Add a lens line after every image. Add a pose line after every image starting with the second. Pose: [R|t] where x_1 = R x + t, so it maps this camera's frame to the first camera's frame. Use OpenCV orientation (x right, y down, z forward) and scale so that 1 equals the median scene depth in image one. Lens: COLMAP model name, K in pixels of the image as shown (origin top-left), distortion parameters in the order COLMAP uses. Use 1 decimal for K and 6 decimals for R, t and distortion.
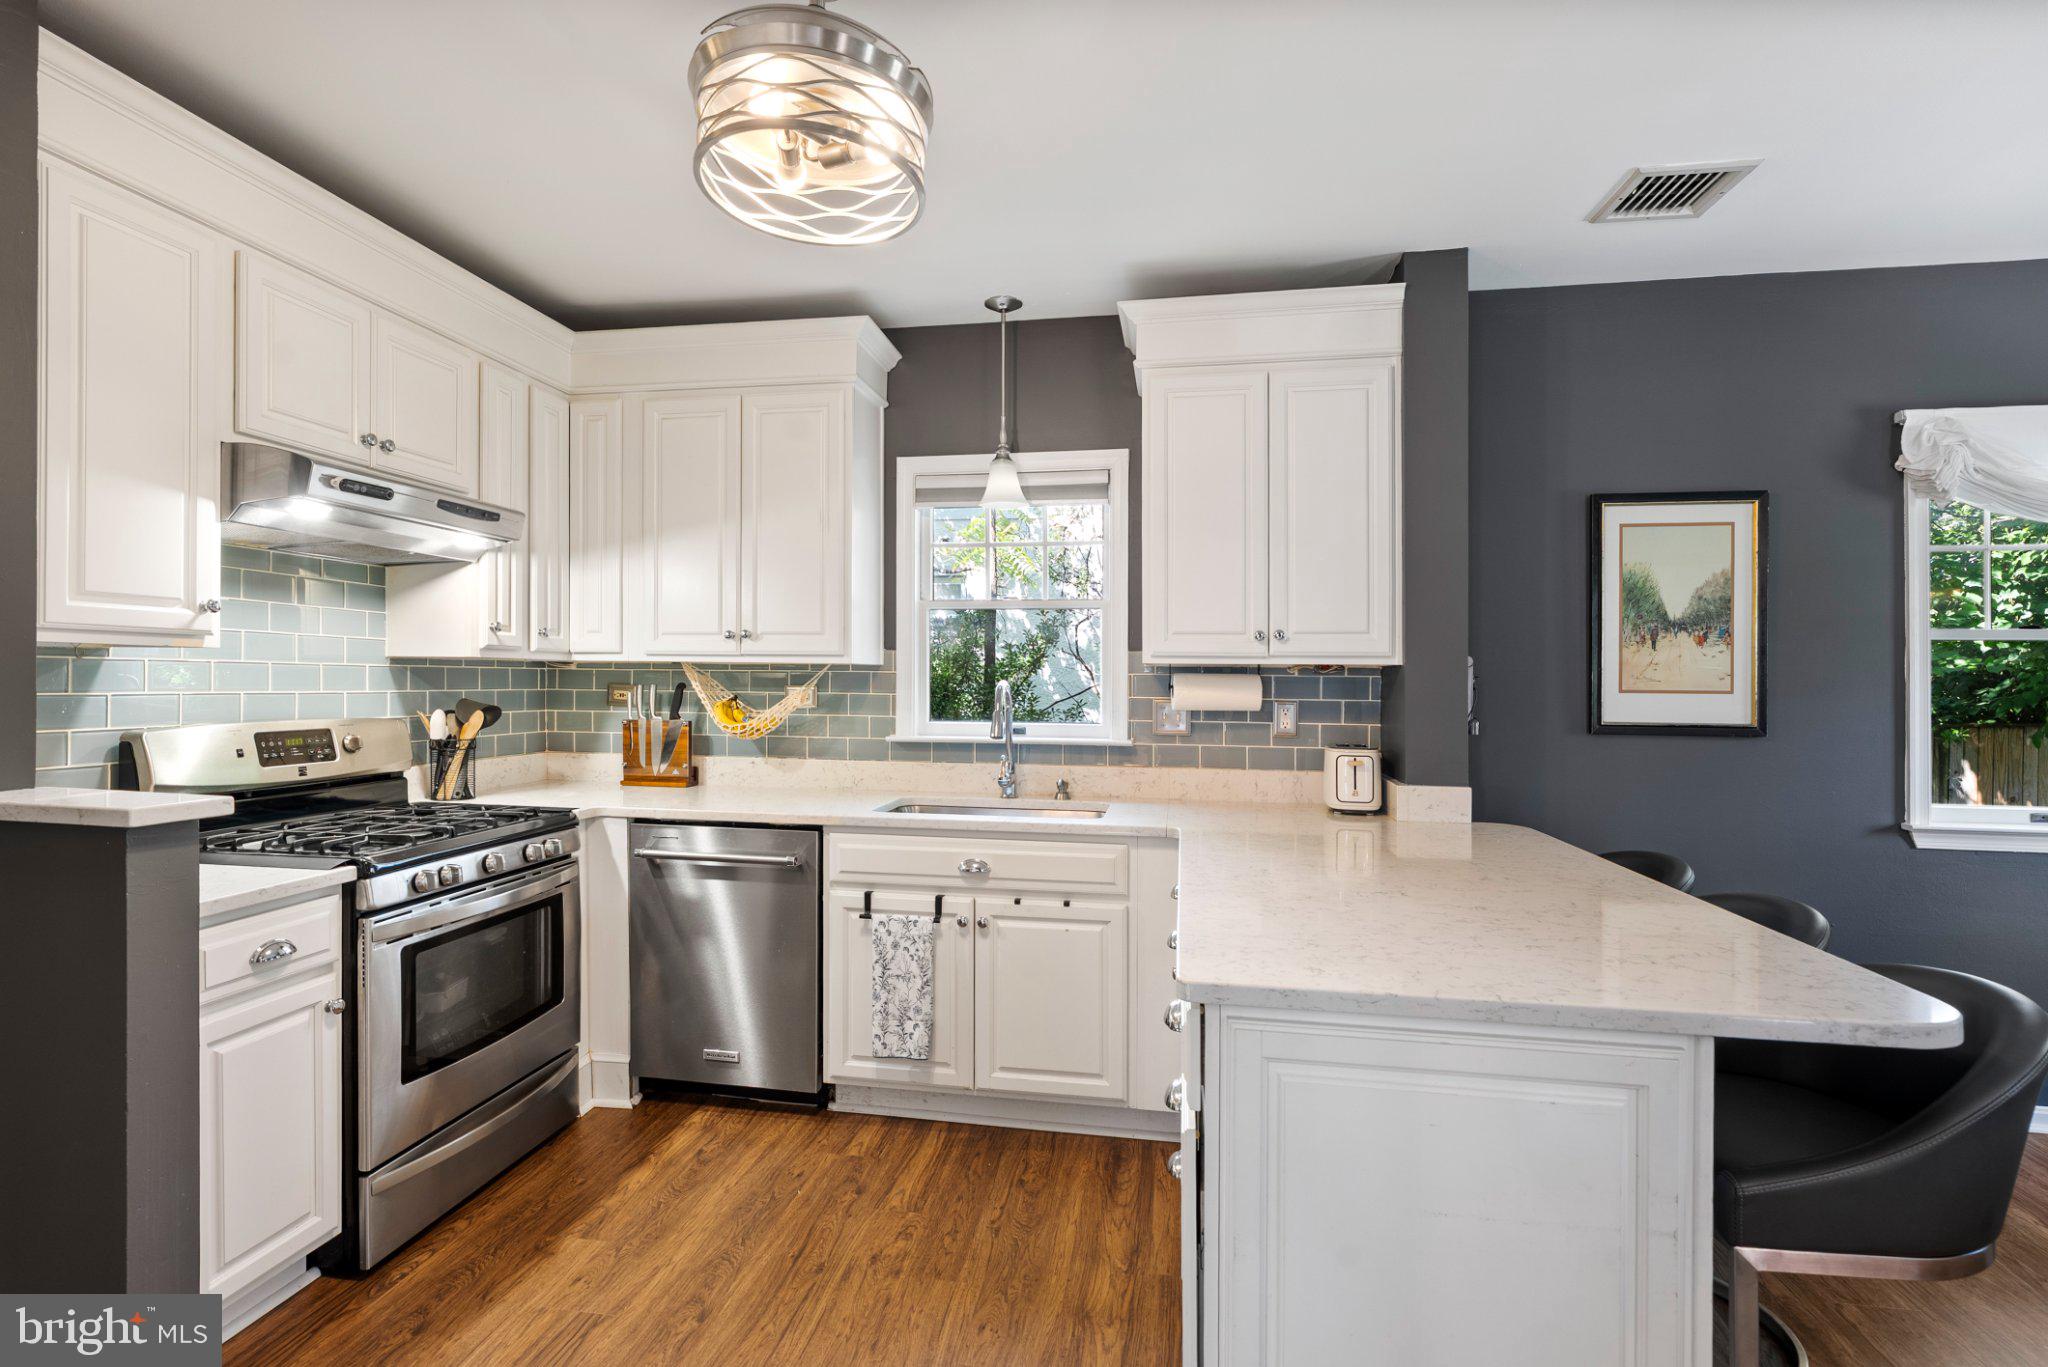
lens RADIAL K [[979.9, 0, 1024.0], [0, 979.9, 683.5], [0, 0, 1]] dist [0.001182, 0.000062]
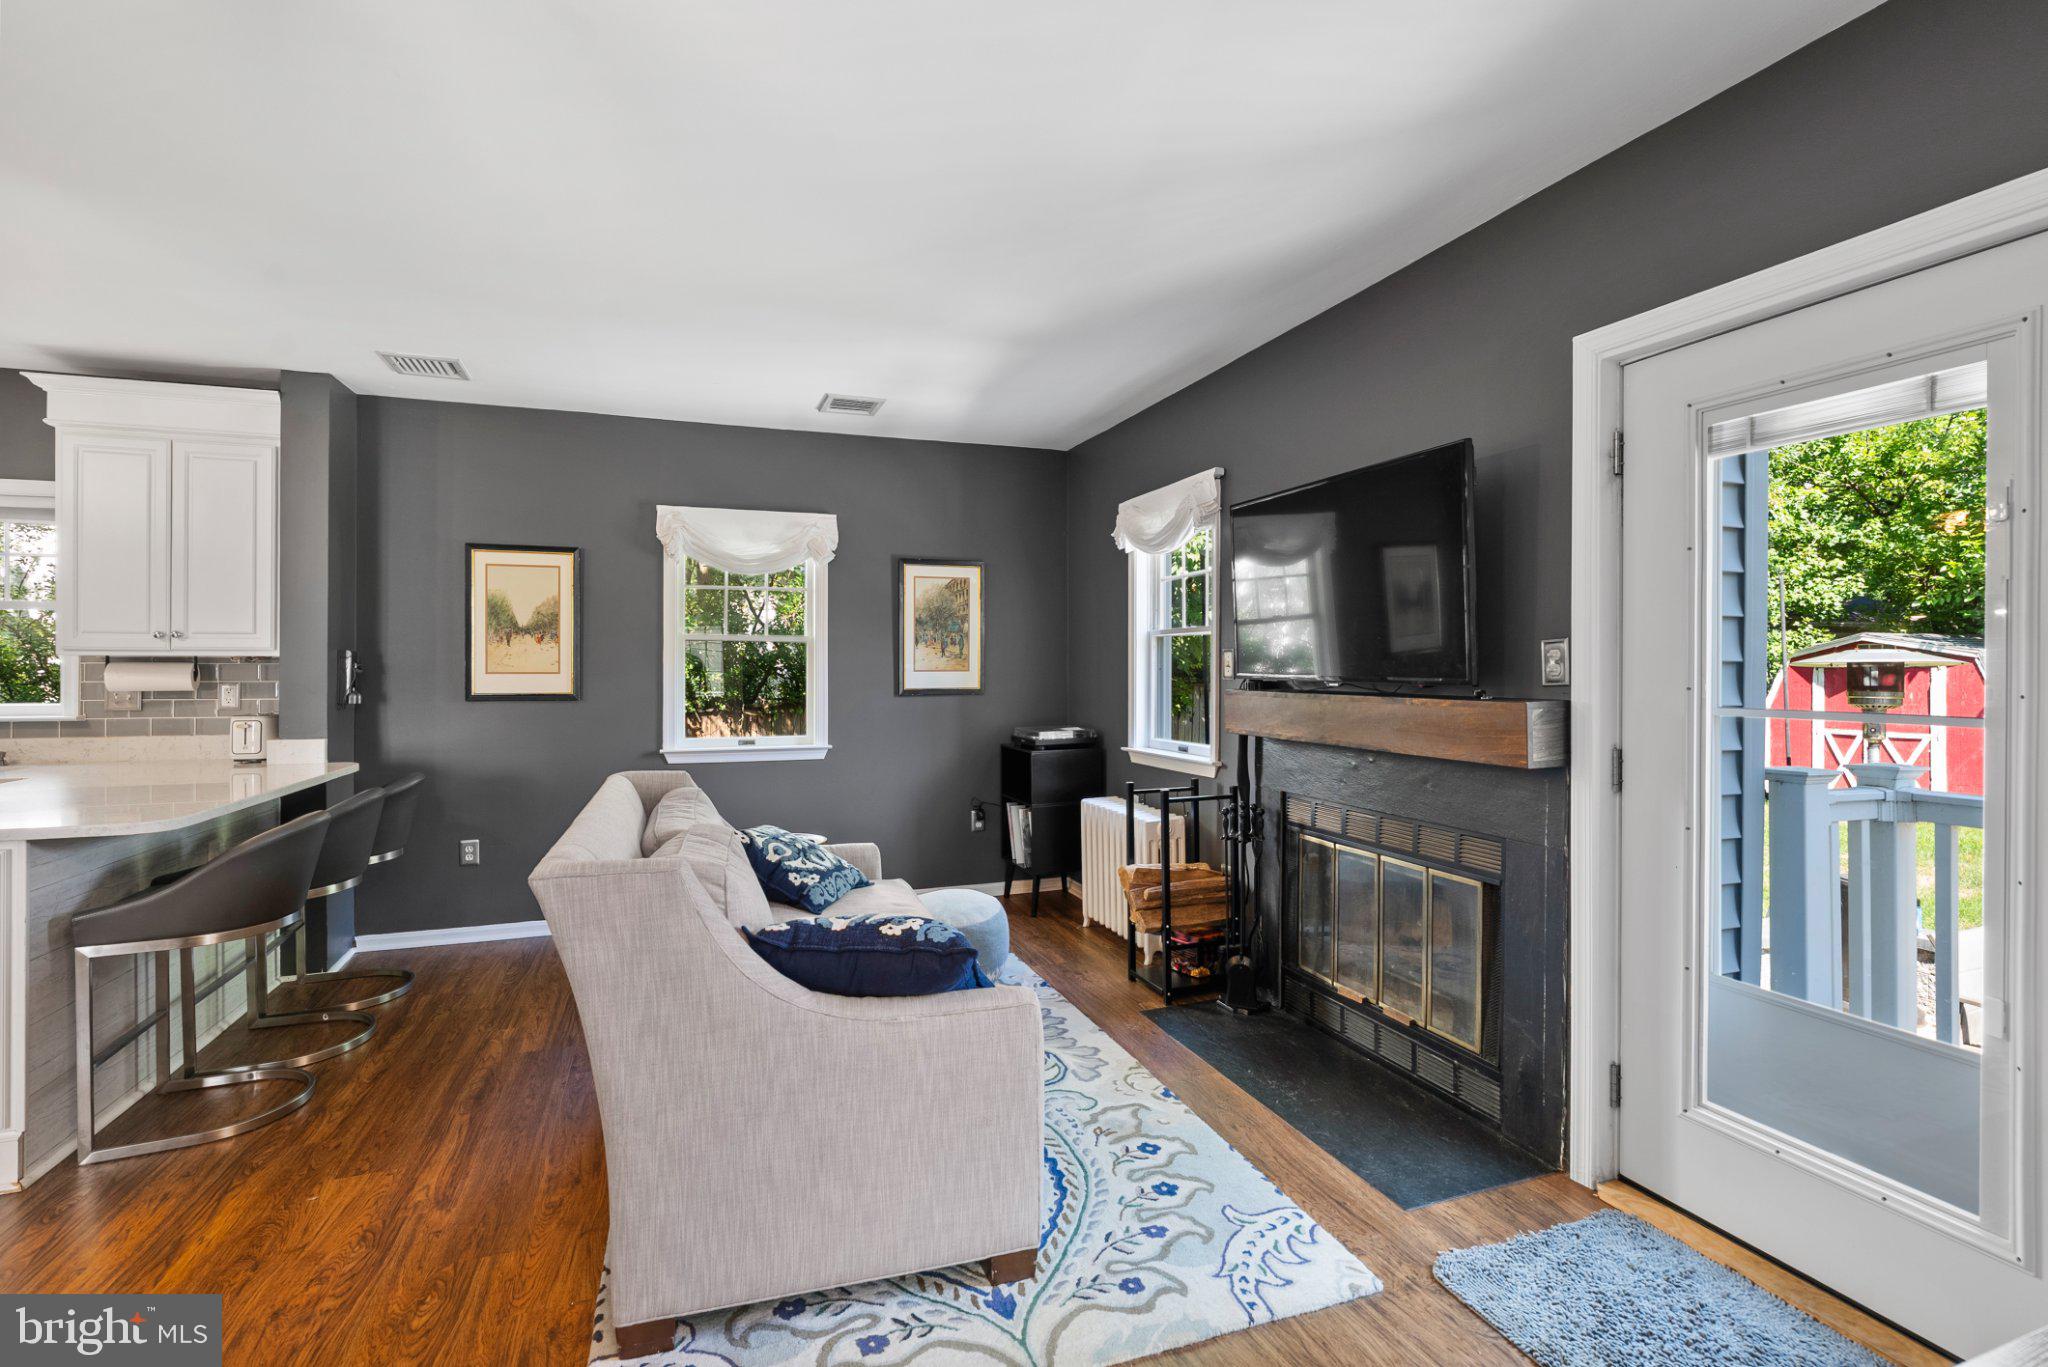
lens RADIAL K [[910.8, 0, 1024.0], [0, 910.8, 683.5], [0, 0, 1]] dist [-0.027817, -0.000260]
pose [[0.861158, -0.015472, 0.508102, 0.615025], [0.008349, 0.999832, 0.016295, 0.008128], [-0.508269, -0.009791, 0.861143, -0.631498]]
